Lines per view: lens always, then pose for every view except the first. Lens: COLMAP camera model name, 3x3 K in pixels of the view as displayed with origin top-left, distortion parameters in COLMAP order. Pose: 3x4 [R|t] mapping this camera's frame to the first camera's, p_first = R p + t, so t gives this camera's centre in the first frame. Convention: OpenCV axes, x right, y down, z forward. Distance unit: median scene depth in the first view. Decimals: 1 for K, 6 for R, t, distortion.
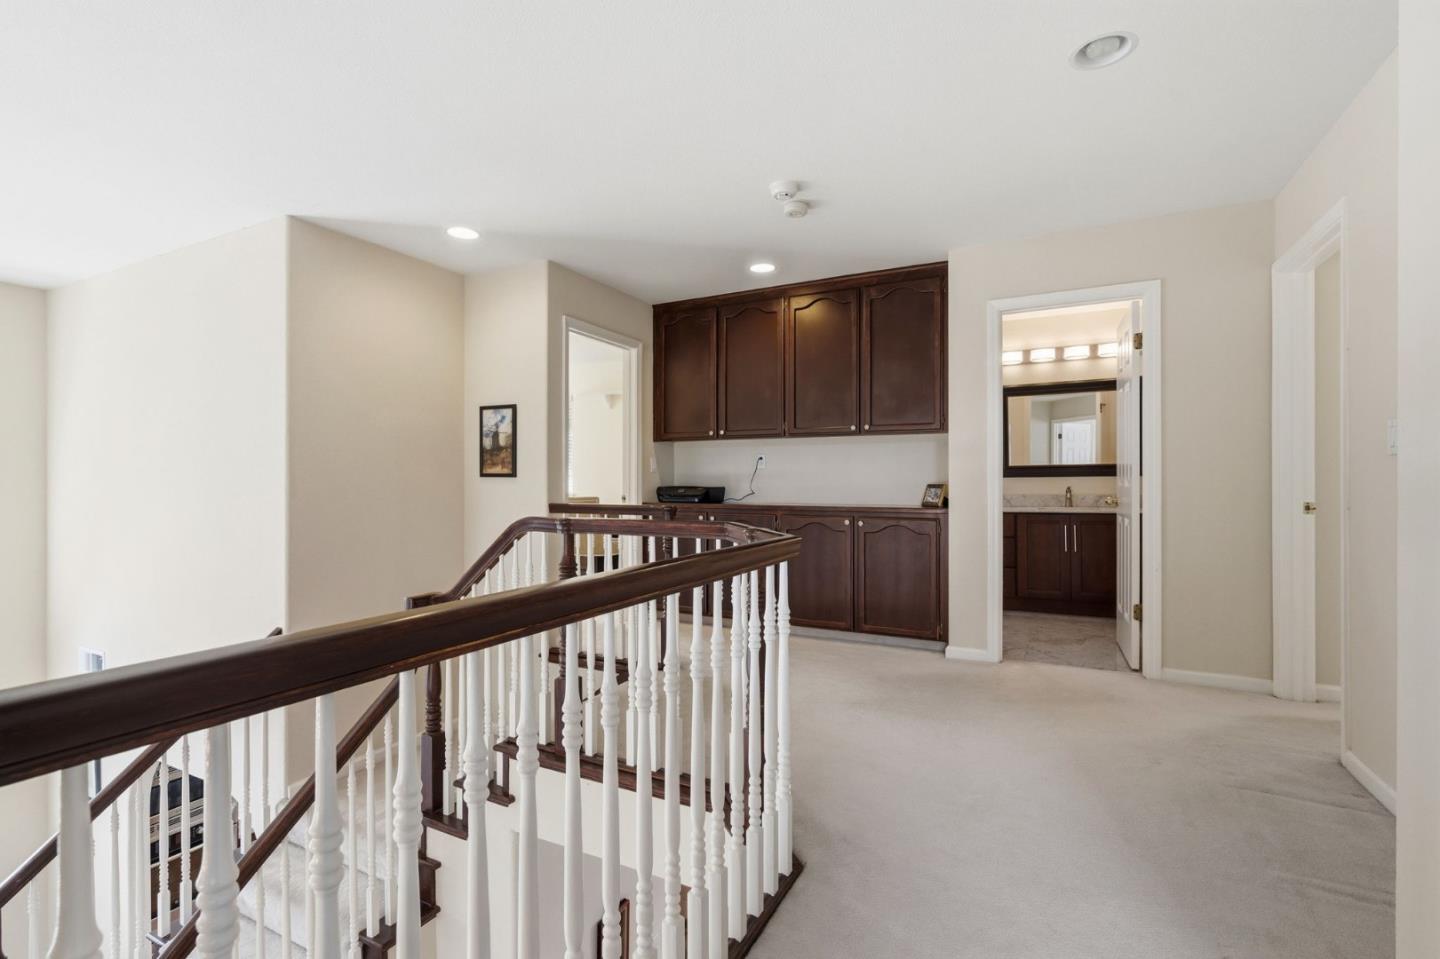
lens RADIAL K [[640.6, 0, 722.3], [0, 640.6, 471.1], [0, 0, 1]] dist [-0.003669, 0.001061]
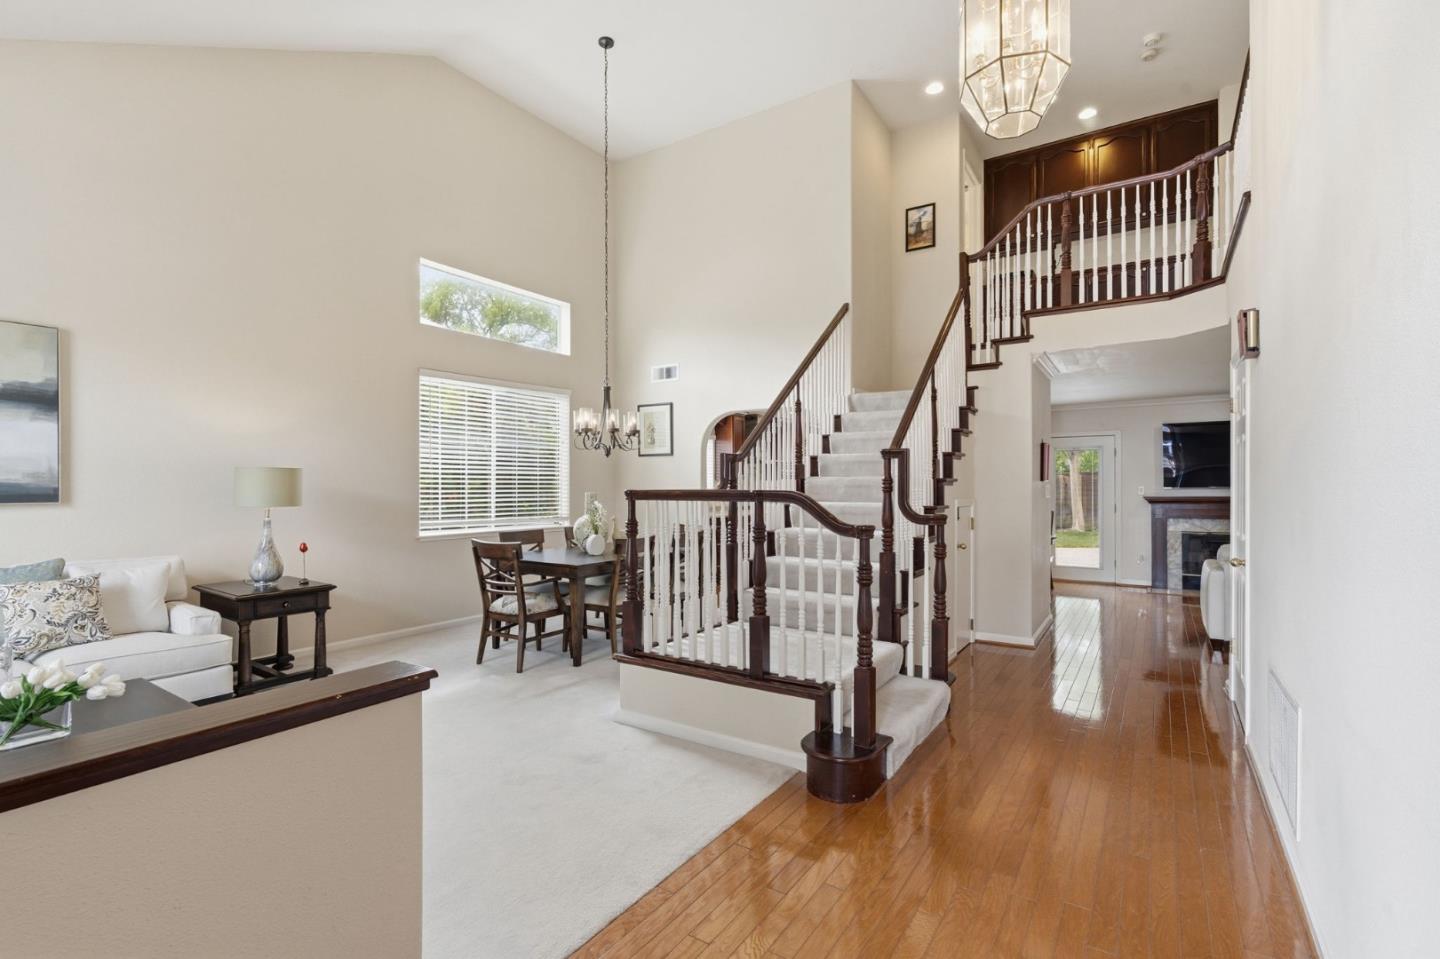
lens RADIAL K [[656.8, 0, 720.0], [0, 656.8, 479.5], [0, 0, 1]] dist [-0.001376, 0.000493]
pose [[0.993399, 0.001866, -0.114696, -0.672246], [-0.001446, 0.999992, 0.003743, 0.600783], [0.114702, -0.003553, 0.993394, -0.749068]]
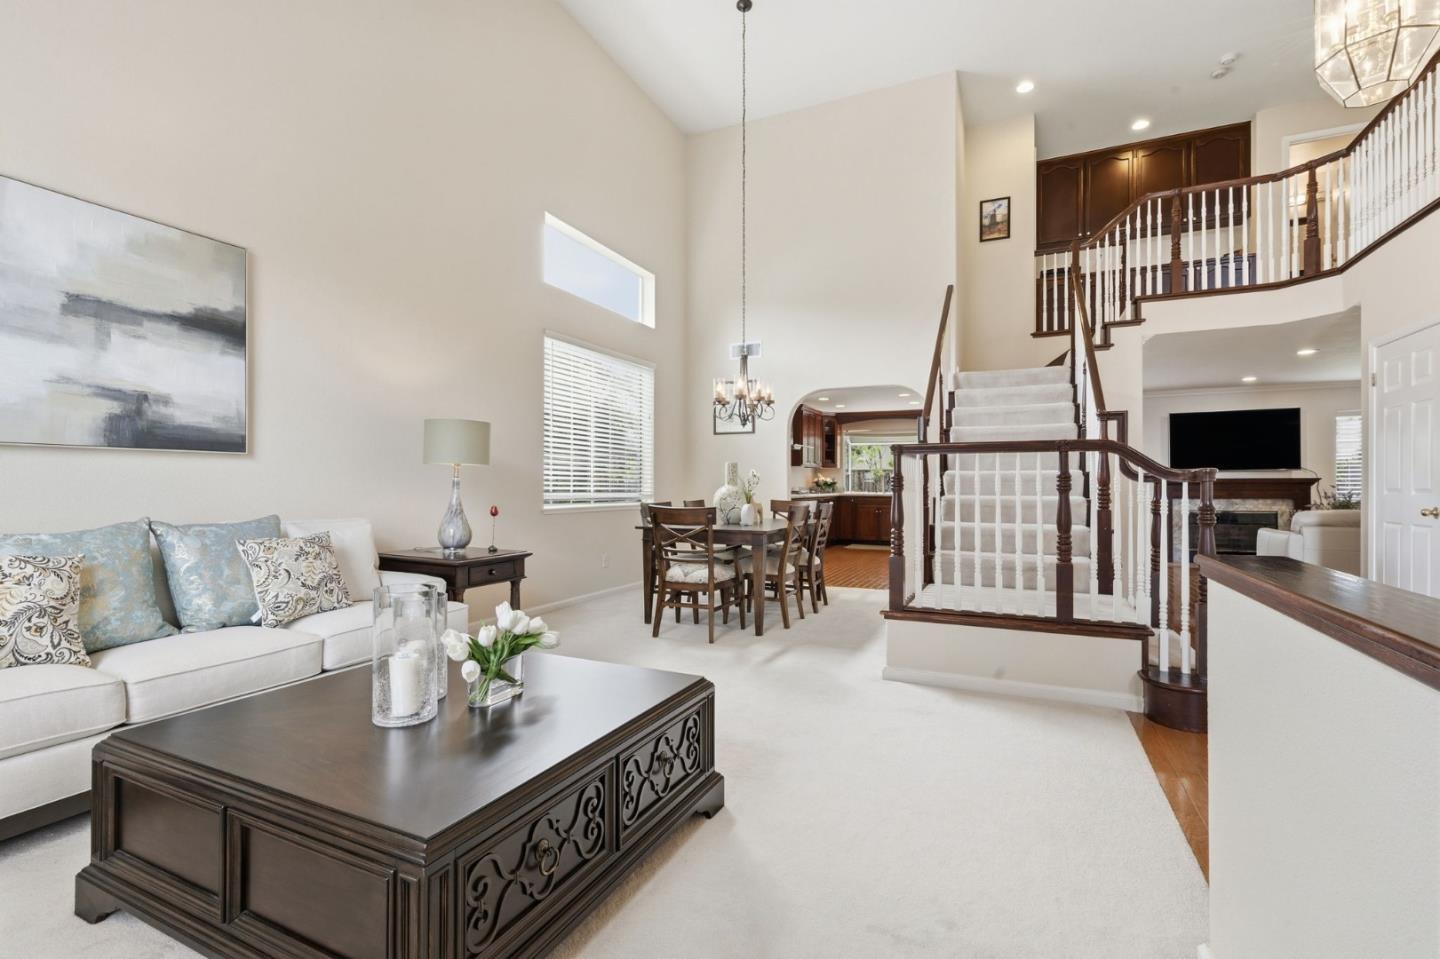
lens RADIAL K [[648.2, 0, 716.8], [0, 648.2, 480.0], [0, 0, 1]] dist [0.001066, 0.000166]
pose [[0.999251, 0.005450, 0.038314, -1.176221], [-0.005486, 0.999985, 0.000834, 0.667796], [-0.038309, -0.001044, 0.999265, -0.738043]]
